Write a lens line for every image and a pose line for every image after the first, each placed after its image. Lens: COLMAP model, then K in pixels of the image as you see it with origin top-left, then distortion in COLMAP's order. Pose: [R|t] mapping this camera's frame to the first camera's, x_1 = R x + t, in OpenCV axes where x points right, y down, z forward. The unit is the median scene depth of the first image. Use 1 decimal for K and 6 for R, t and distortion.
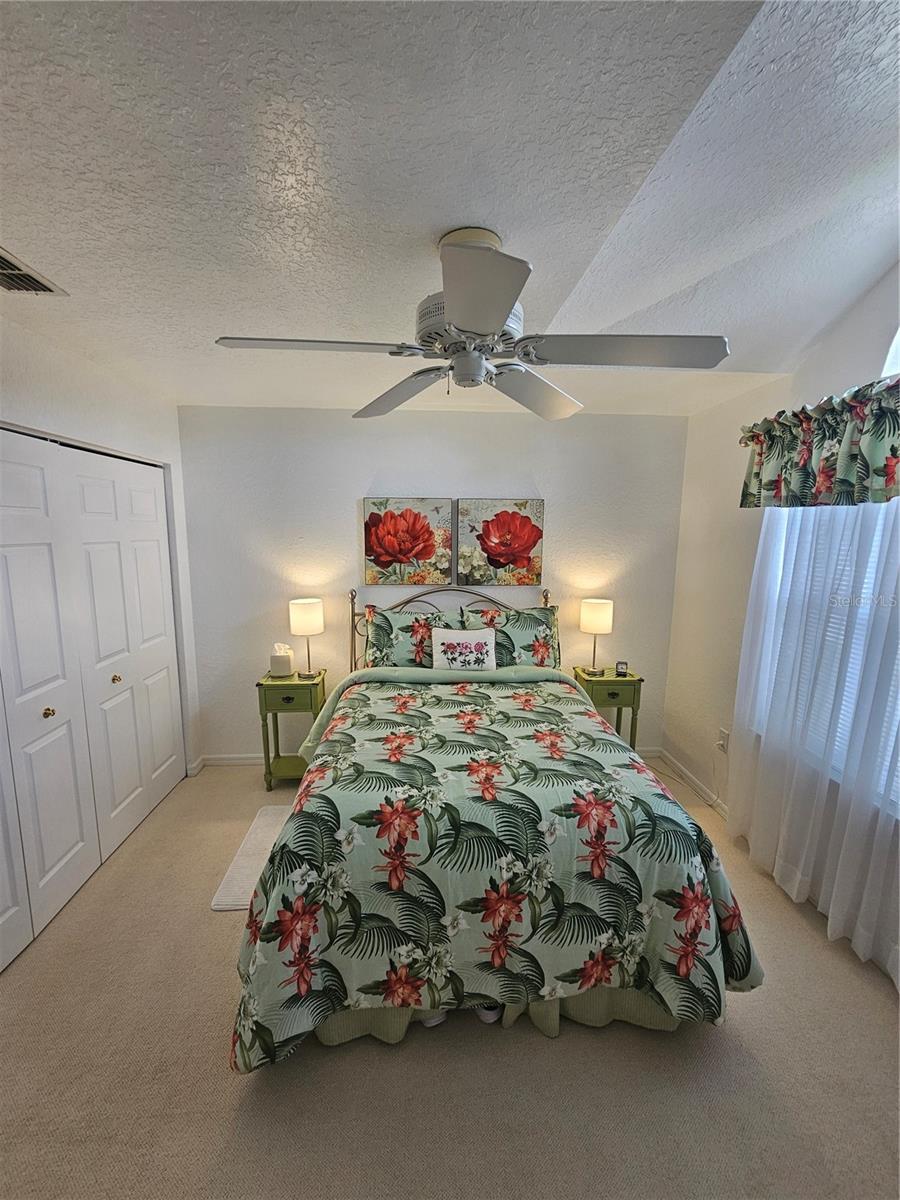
lens RADIAL K [[492.5, 0, 447.5], [0, 492.5, 605.8], [0, 0, 1]] dist [-0.020524, -0.000119]
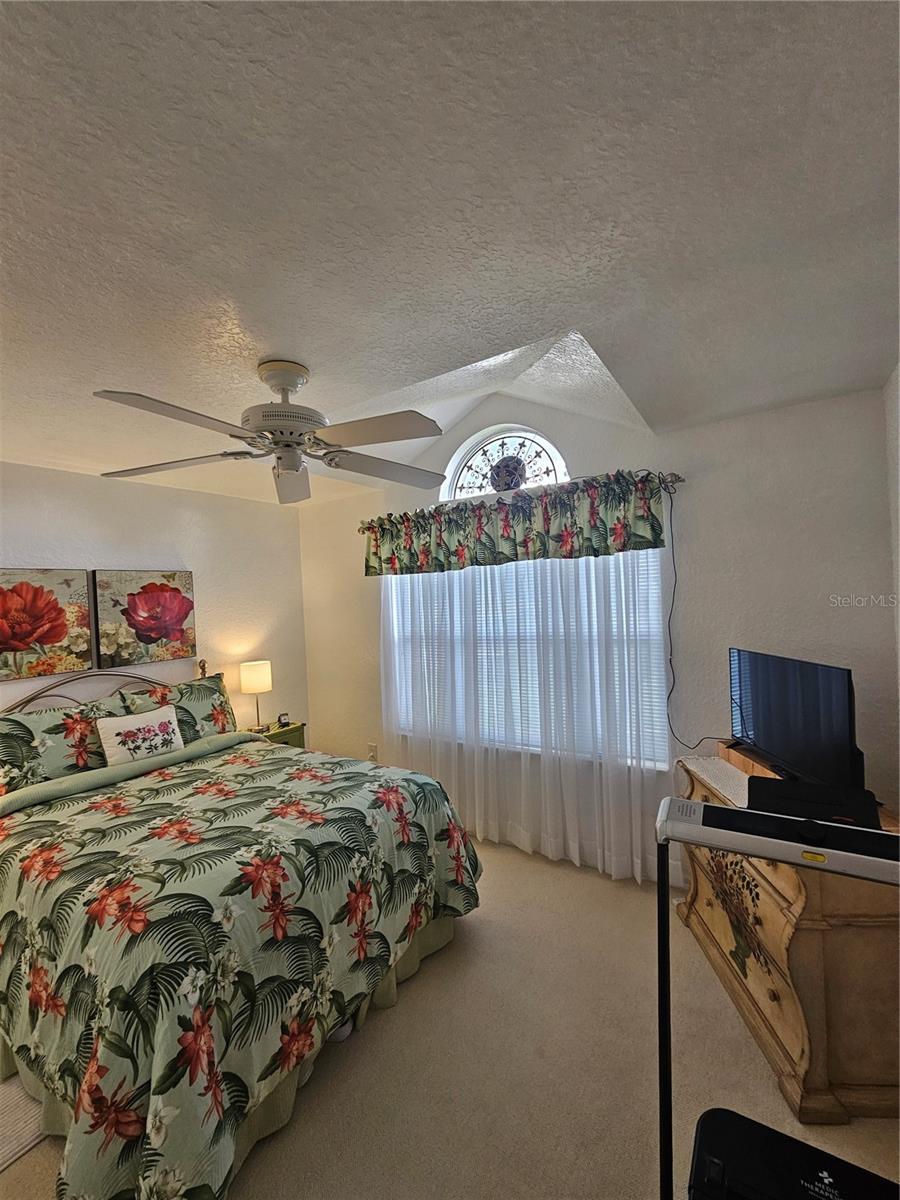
lens RADIAL K [[492.5, 0, 450.1], [0, 492.5, 595.3], [0, 0, 1]] dist [-0.020524, -0.000119]
pose [[0.582659, -0.033900, 0.812010, -0.438847], [0.177148, 0.980403, -0.086183, 0.019173], [-0.793175, 0.194062, 0.577246, 0.001990]]
